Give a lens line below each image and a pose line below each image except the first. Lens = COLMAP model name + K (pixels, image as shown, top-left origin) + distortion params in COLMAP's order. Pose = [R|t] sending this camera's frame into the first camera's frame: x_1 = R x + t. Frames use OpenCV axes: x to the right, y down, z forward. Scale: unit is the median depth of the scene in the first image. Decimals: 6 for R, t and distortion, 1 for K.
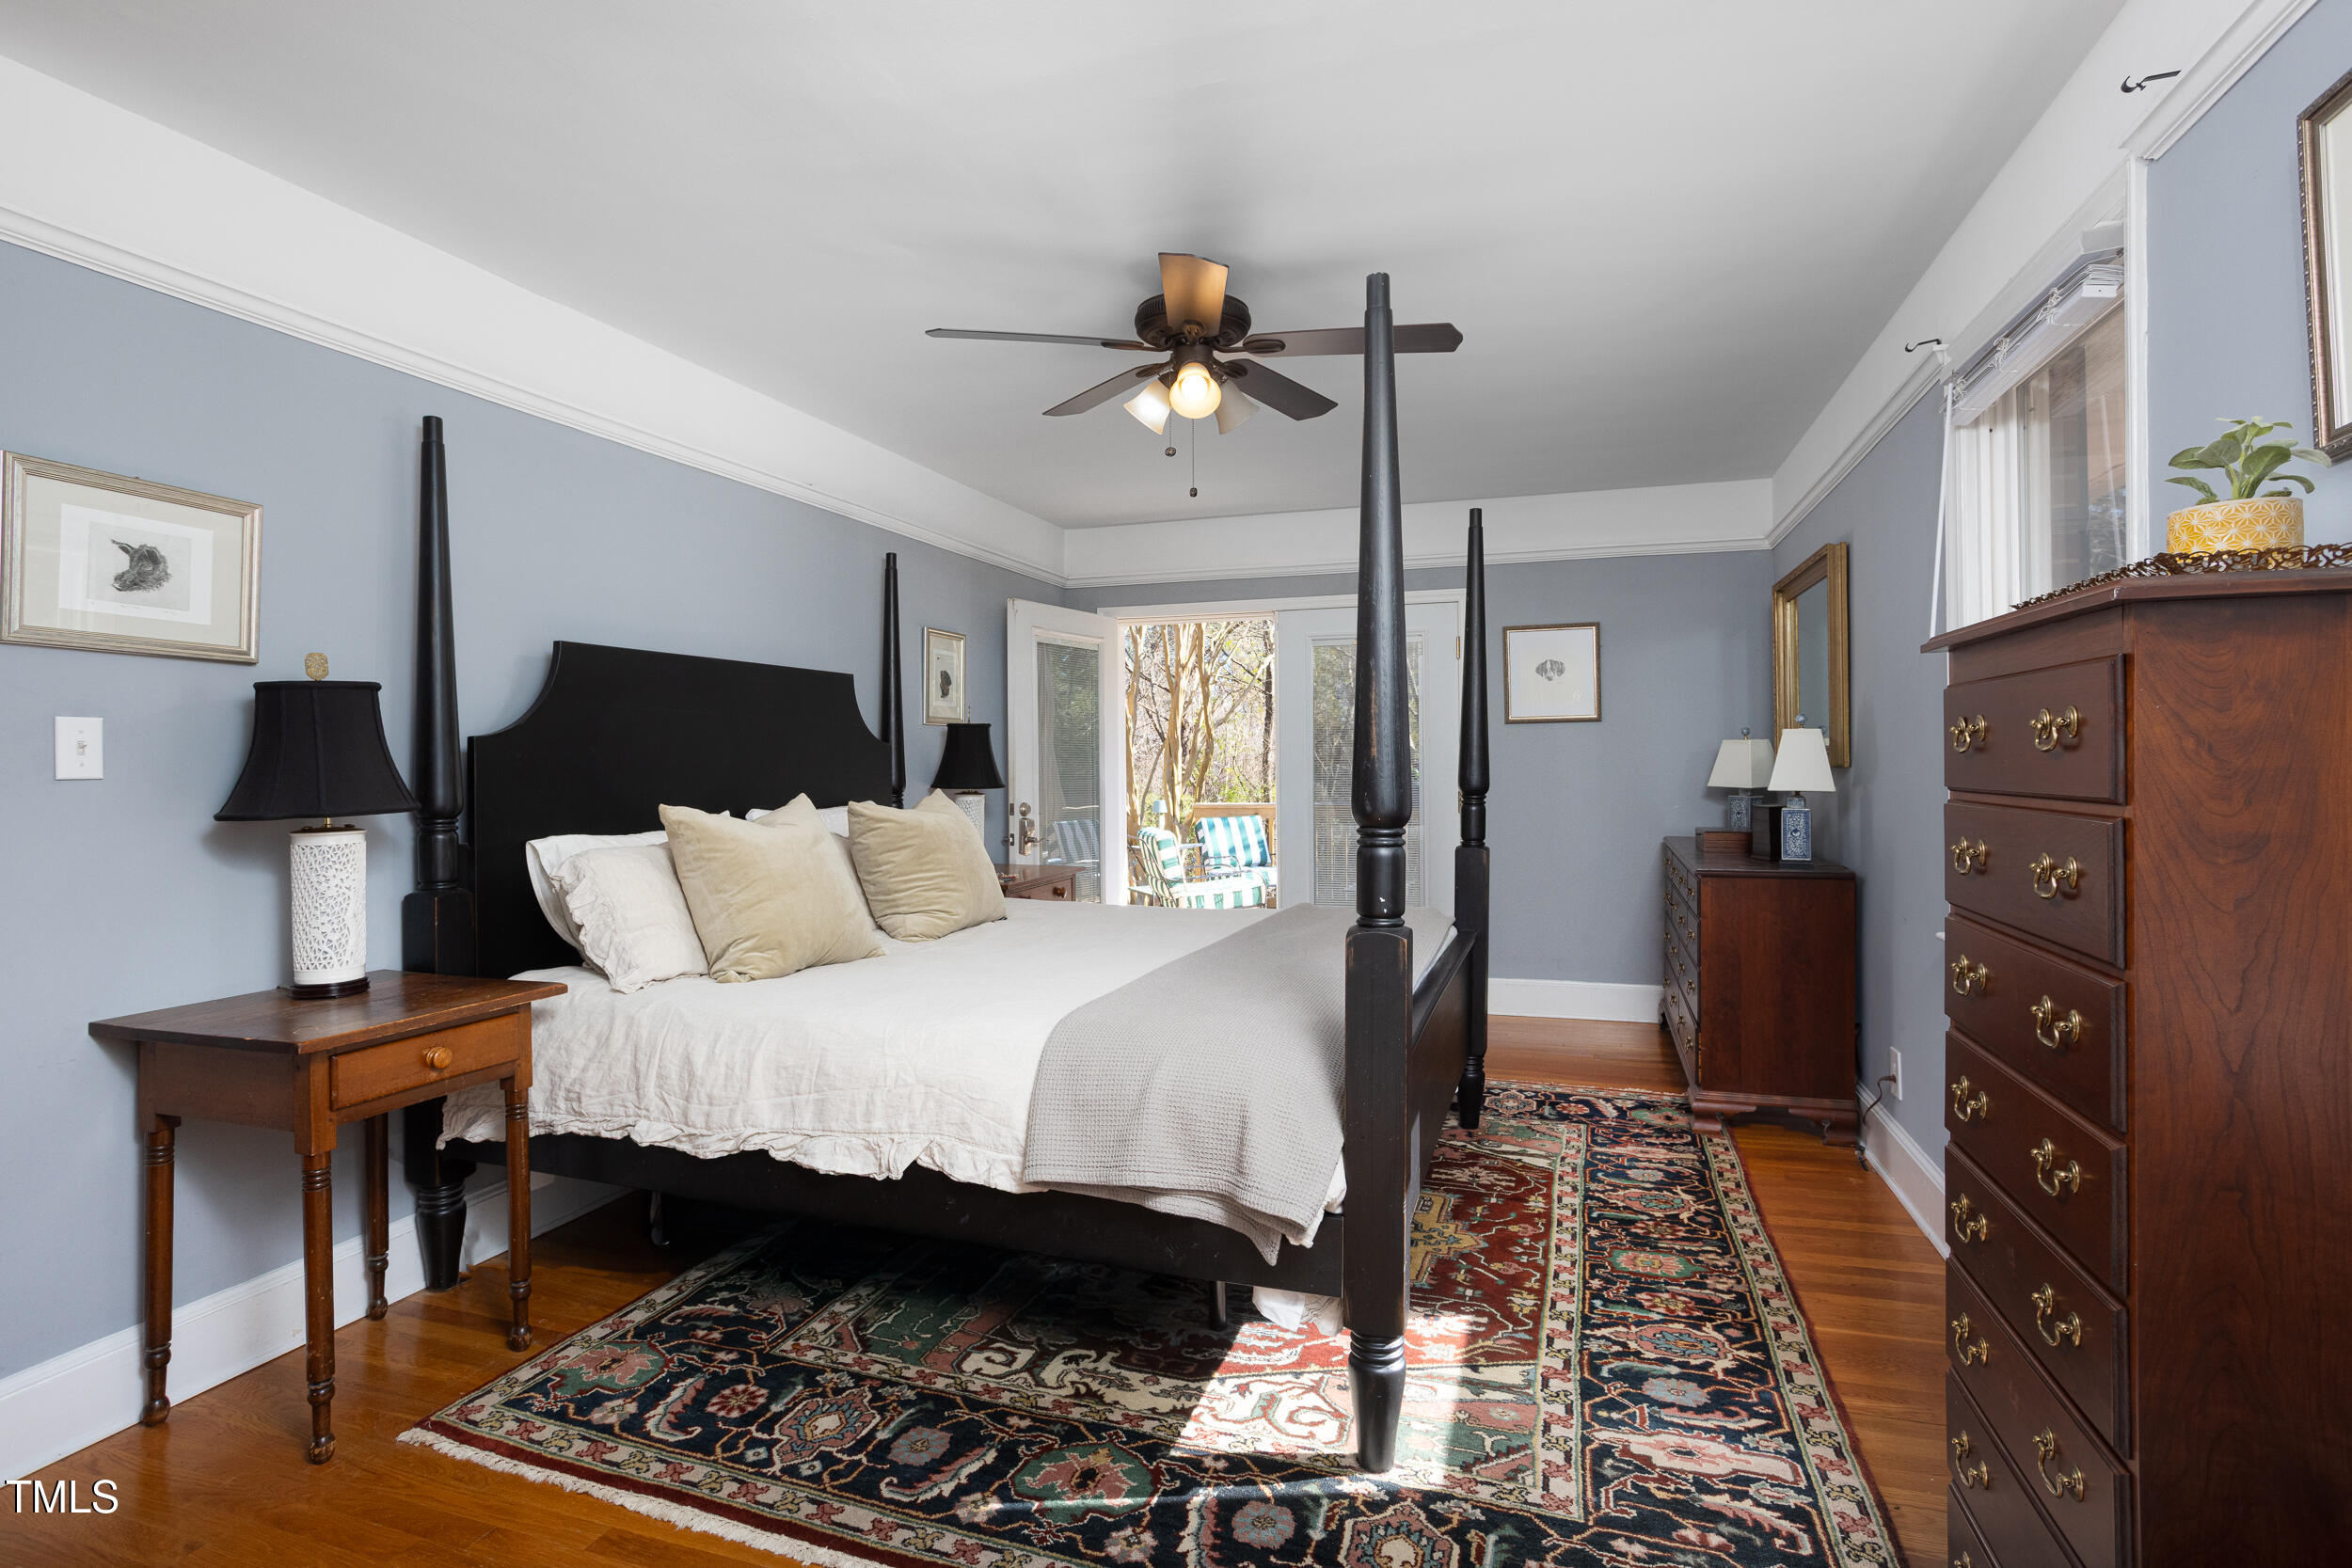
lens RADIAL K [[1146.9, 0, 1186.0], [0, 1146.9, 767.4], [0, 0, 1]] dist [-0.059642, 0.033601]
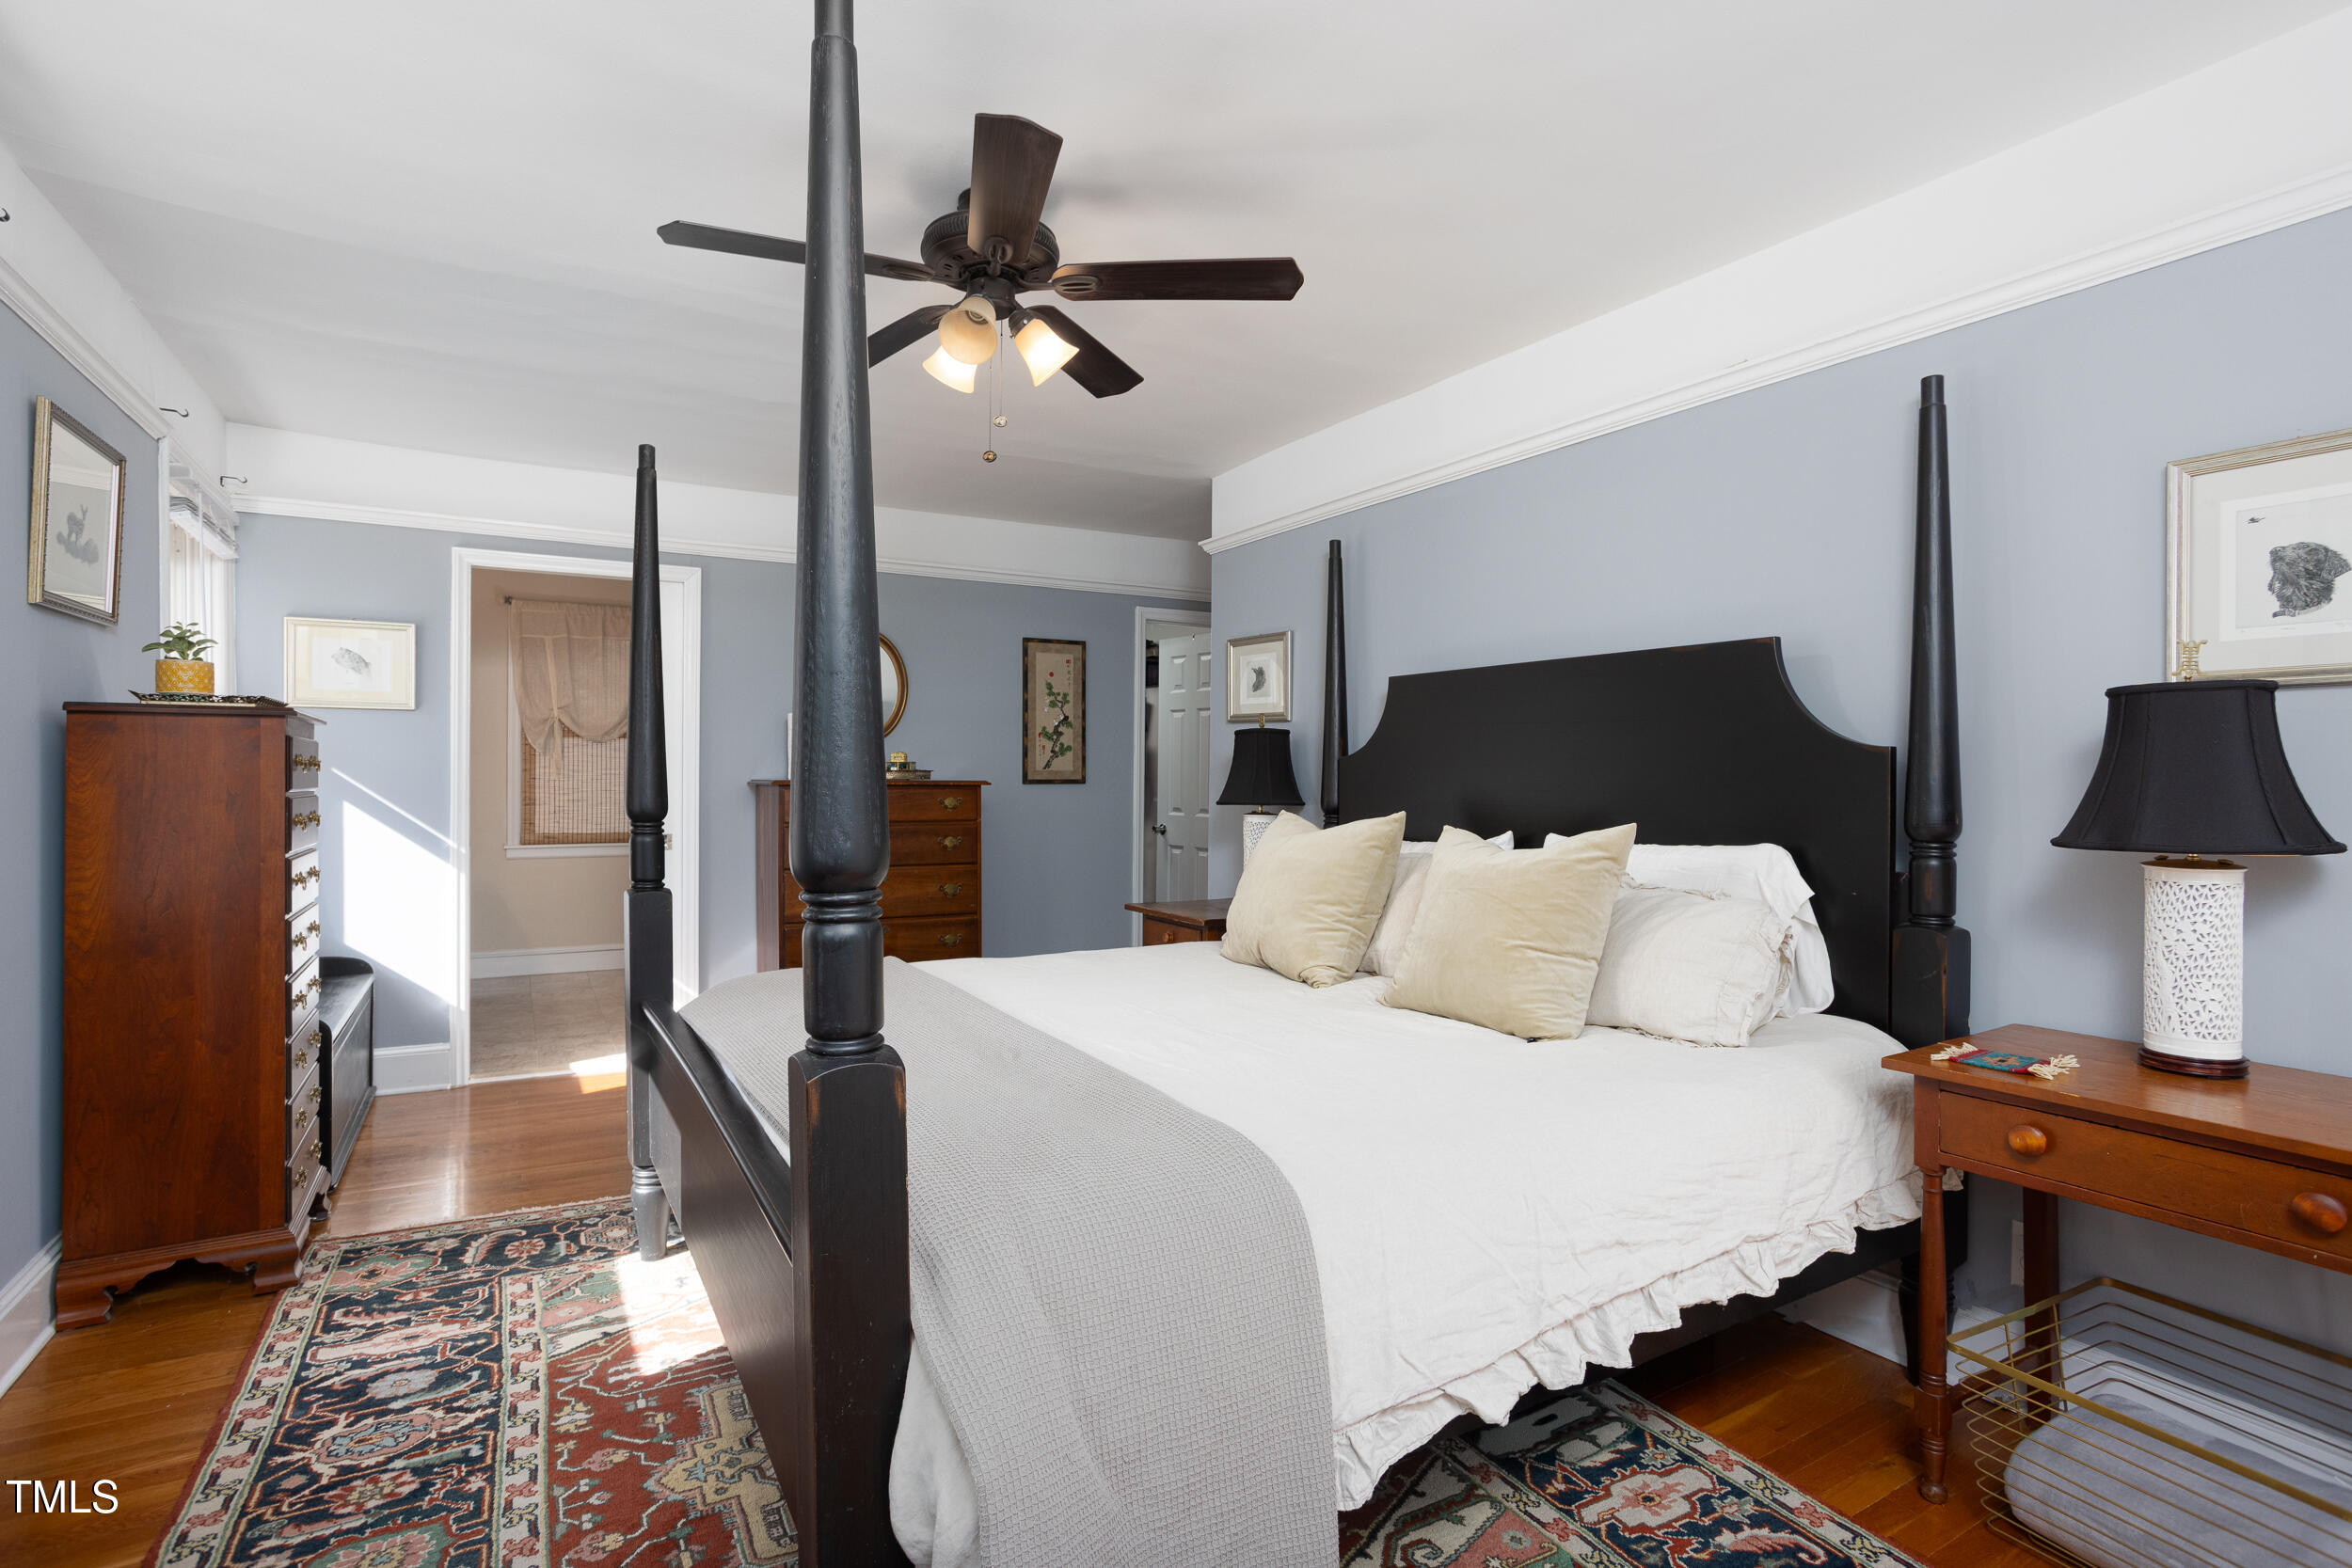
lens RADIAL K [[1146.9, 0, 1186.0], [0, 1146.9, 767.4], [0, 0, 1]] dist [-0.059642, 0.033601]
pose [[-0.648515, 0.008386, -0.761156, 0.707618], [0.003190, 0.999960, 0.008299, -0.031682], [0.761195, 0.002954, -0.648516, 2.106874]]
